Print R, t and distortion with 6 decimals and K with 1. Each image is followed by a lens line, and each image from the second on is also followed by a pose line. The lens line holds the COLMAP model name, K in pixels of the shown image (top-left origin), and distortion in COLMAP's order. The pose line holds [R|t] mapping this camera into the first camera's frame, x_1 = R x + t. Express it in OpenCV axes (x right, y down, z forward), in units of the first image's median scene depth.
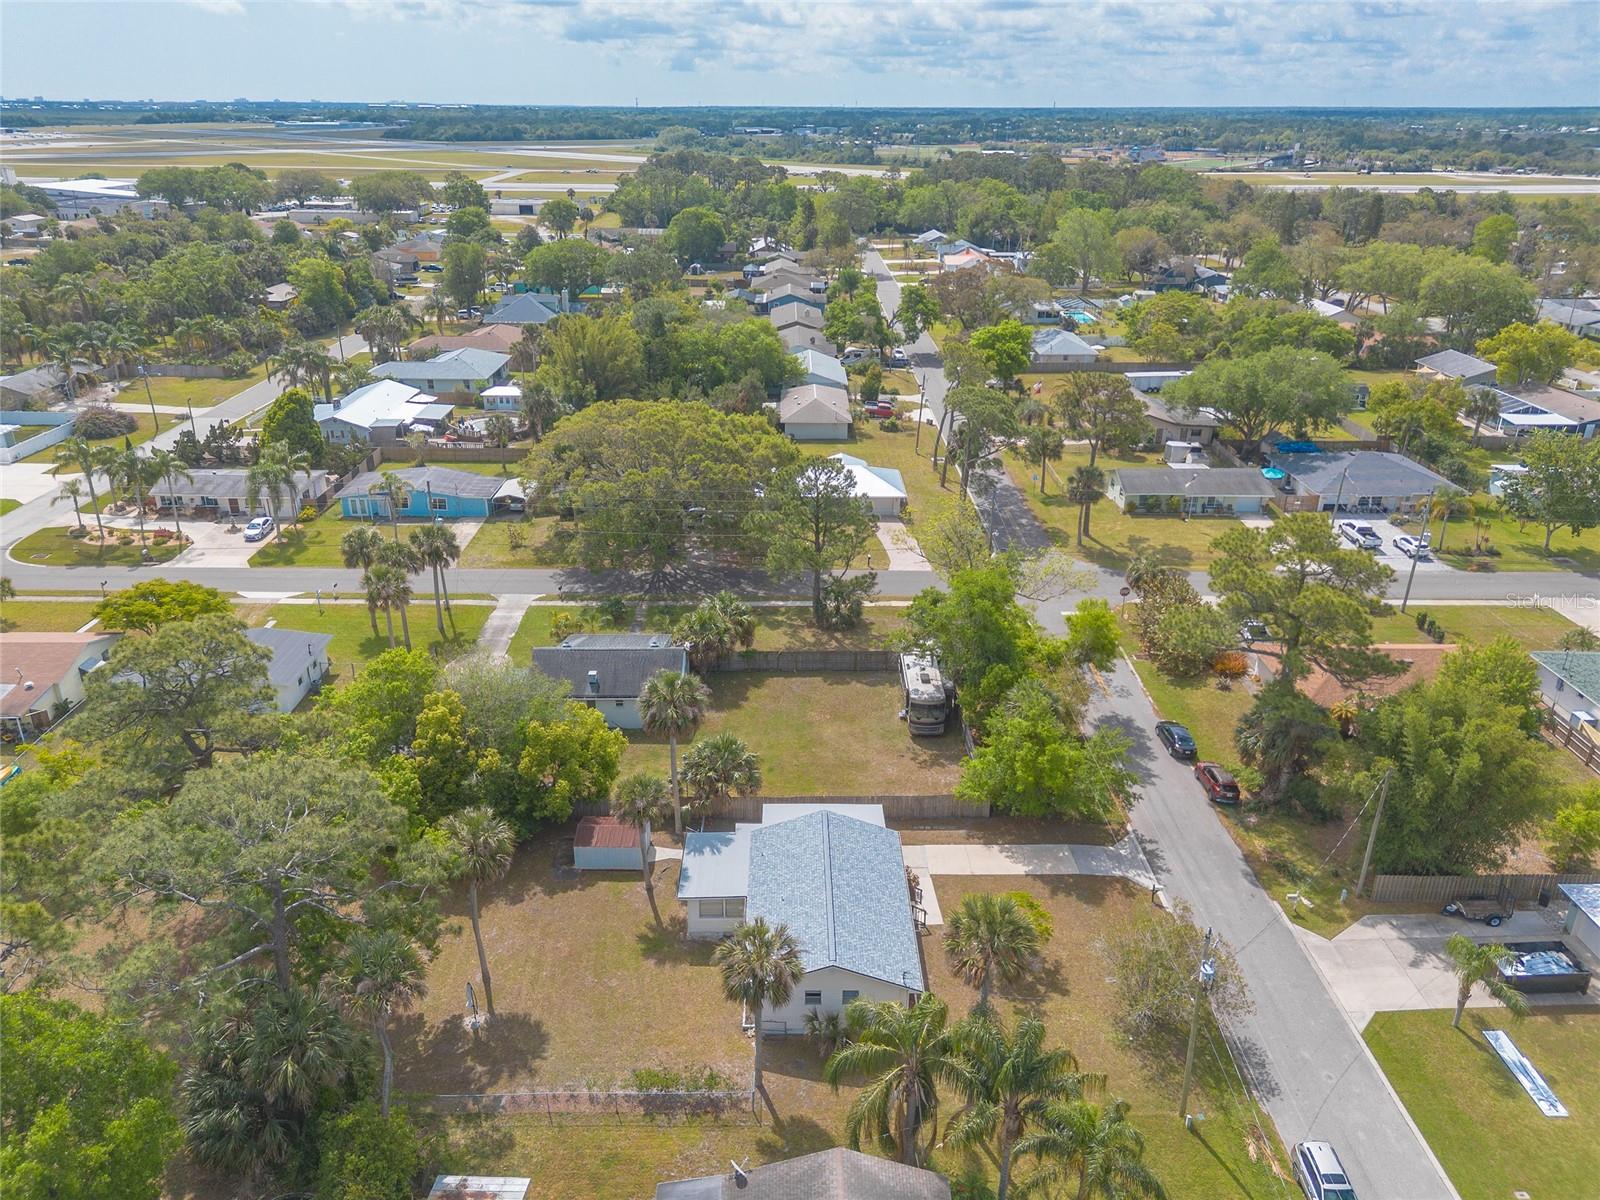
lens RADIAL K [[1118.4, 0, 797.7], [0, 1118.4, 608.5], [0, 0, 1]] dist [0.076350, -0.084593]
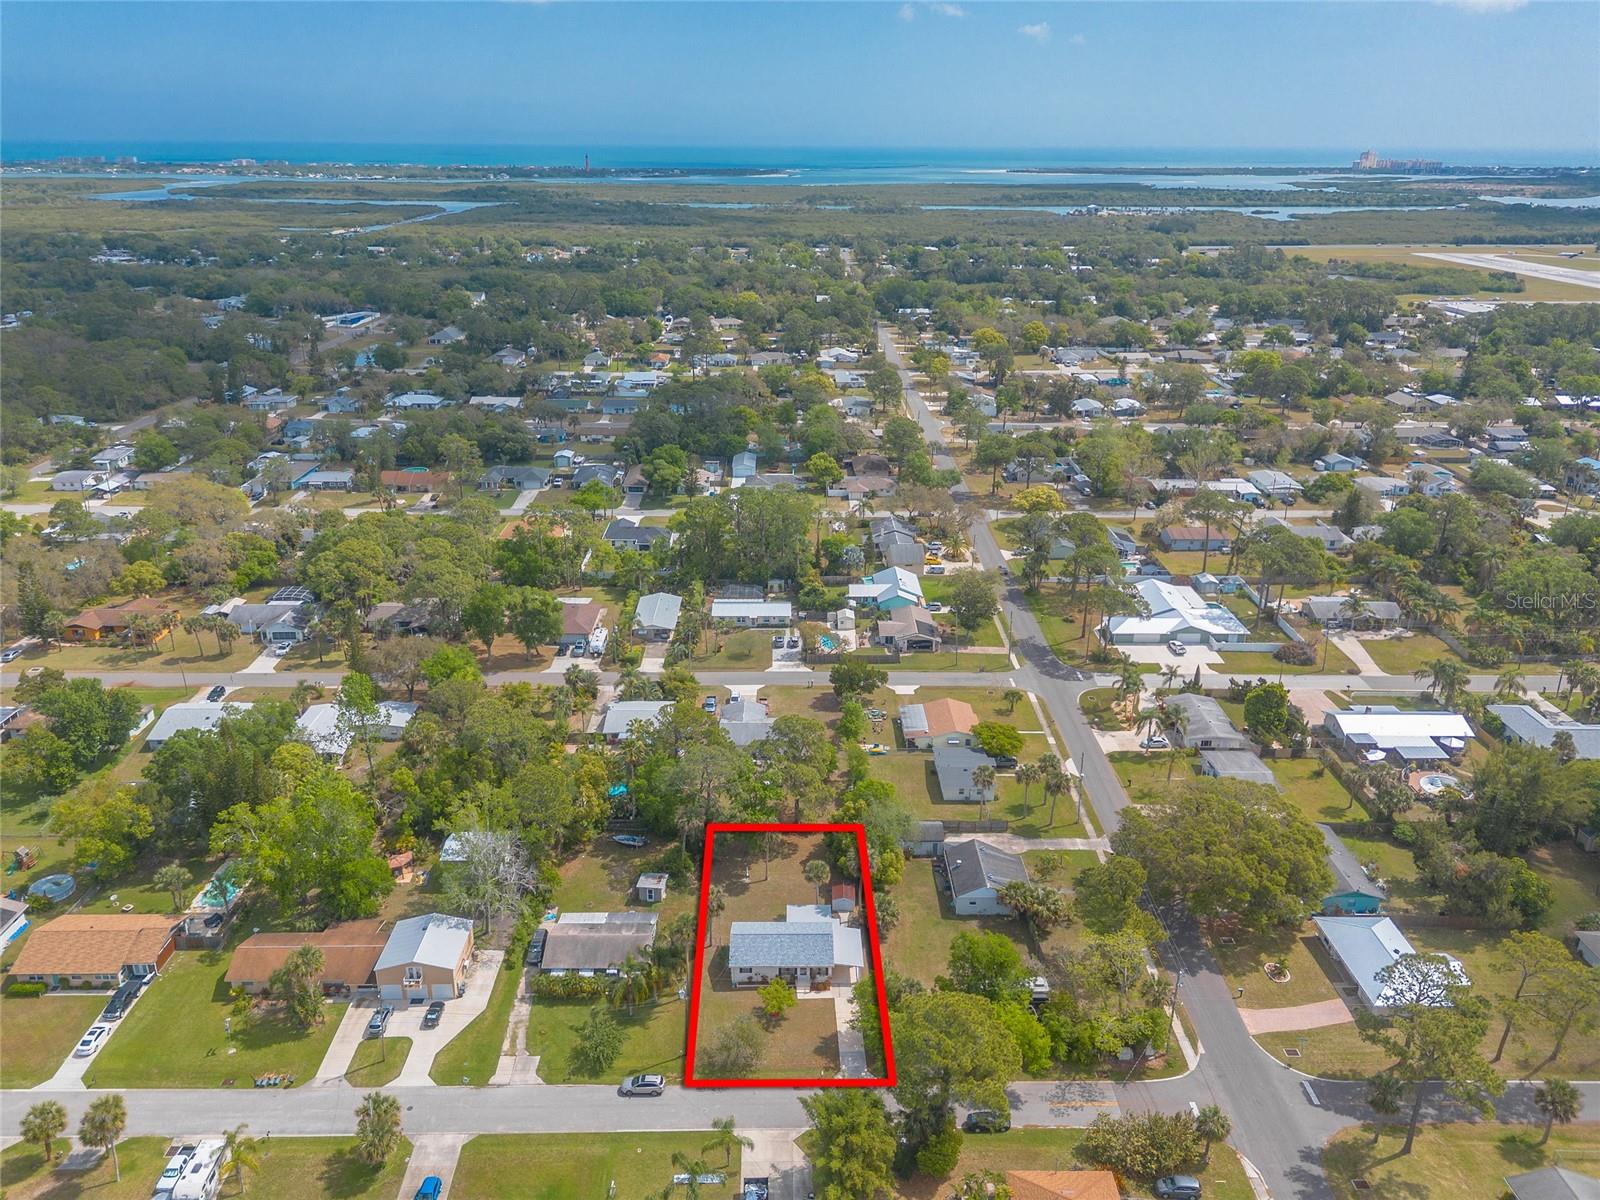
lens RADIAL K [[1136.5, 0, 800.0], [0, 1136.5, 600.0], [0, 0, 1]] dist [0.060138, -0.066697]
pose [[0.006490, 0.354808, -0.934917, 1.063952], [-0.407174, 0.854859, 0.321599, -0.603654], [0.913328, 0.378586, 0.150016, 0.209420]]
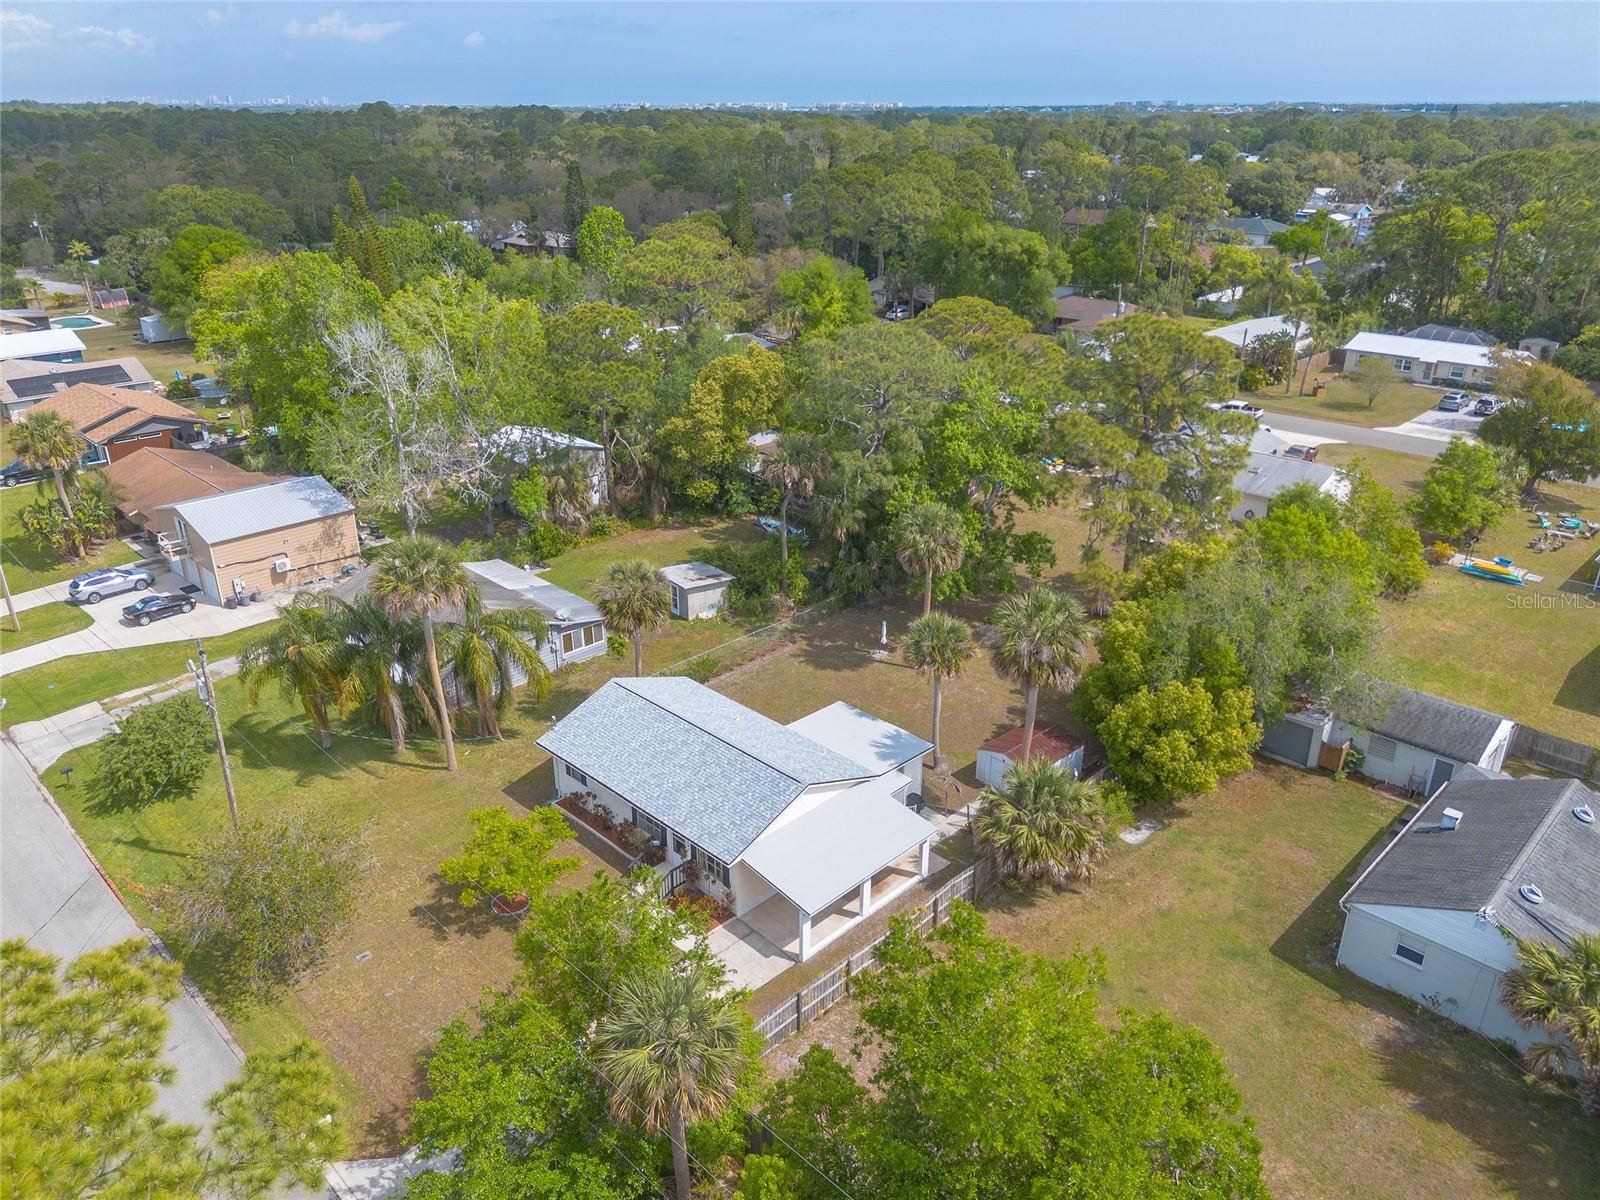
lens RADIAL K [[1136.5, 0, 800.0], [0, 1136.5, 600.0], [0, 0, 1]] dist [0.060138, -0.066697]
pose [[-0.706142, 0.278111, -0.651167, 0.254917], [-0.285928, 0.729322, 0.621558, -0.186861], [0.647772, 0.625095, -0.435486, 0.700439]]
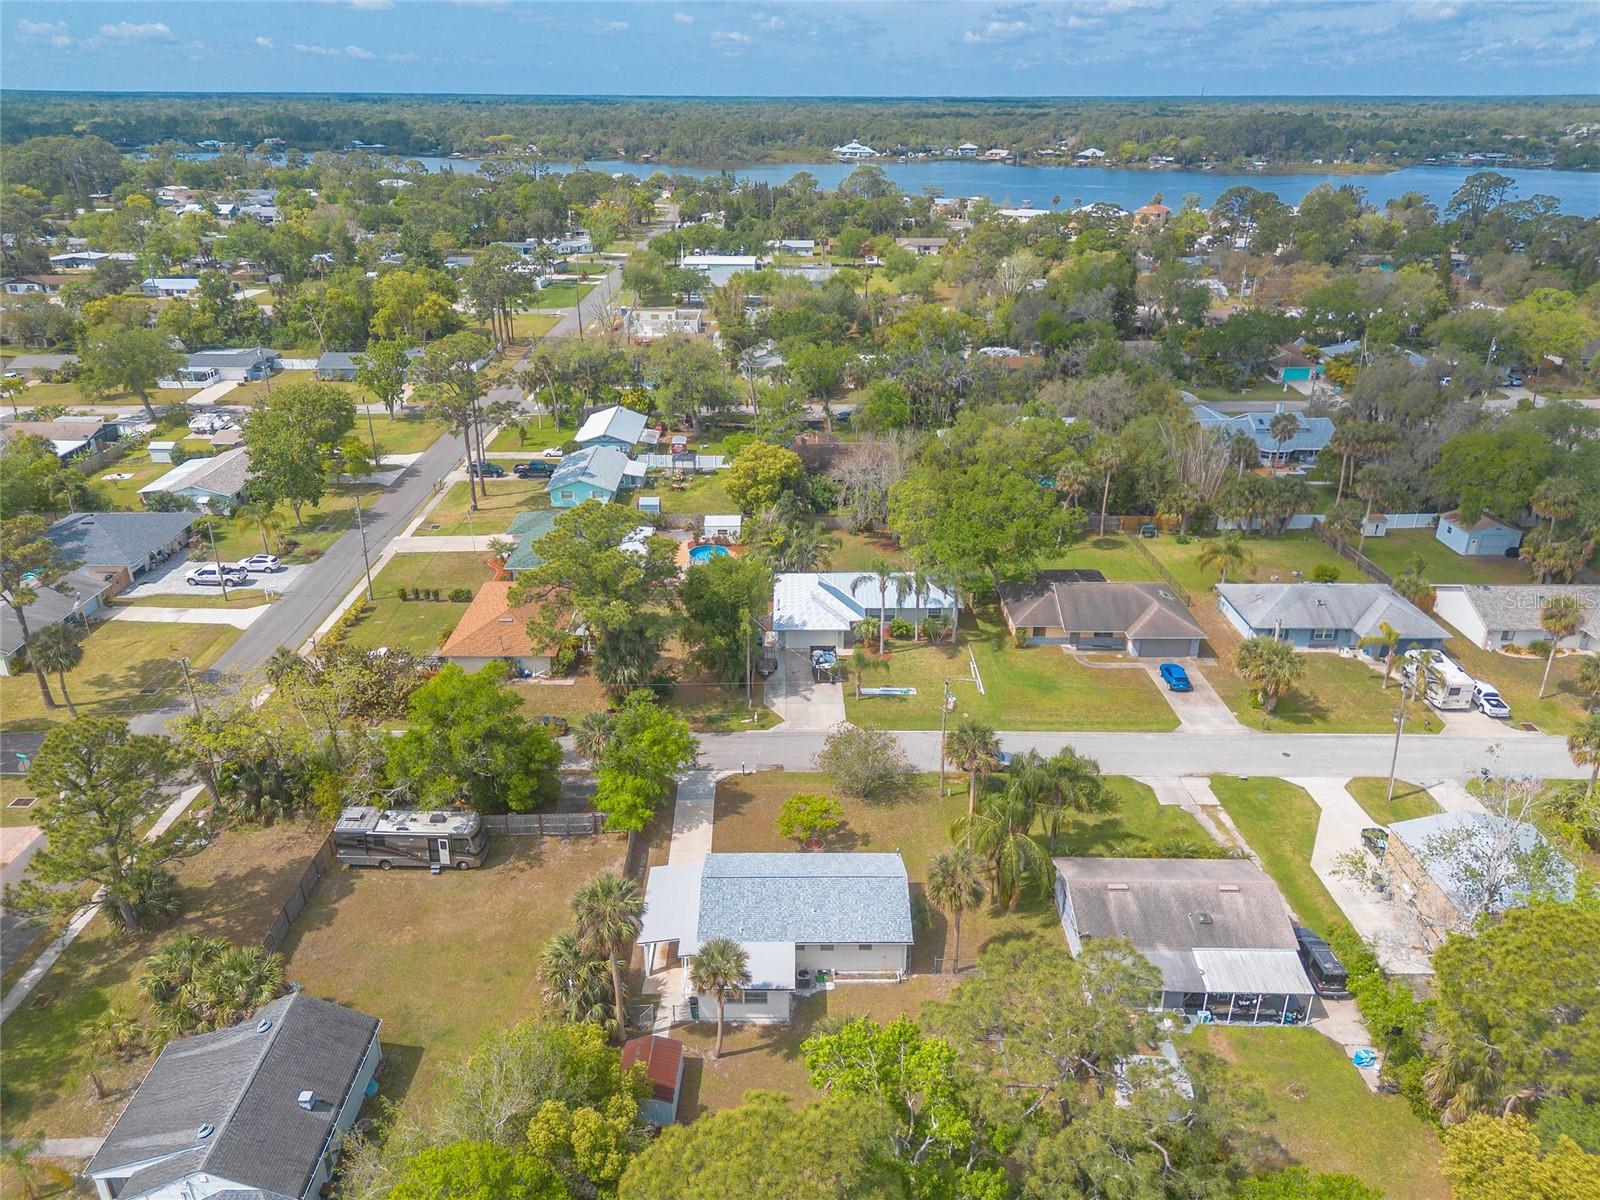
lens RADIAL K [[1118.4, 0, 797.7], [0, 1118.4, 608.5], [0, 0, 1]] dist [0.076350, -0.084593]
pose [[-0.000550, -0.414758, 0.909931, -0.488013], [0.401404, 0.833315, 0.380079, -0.233740], [-0.915901, 0.365460, 0.166027, 0.365841]]
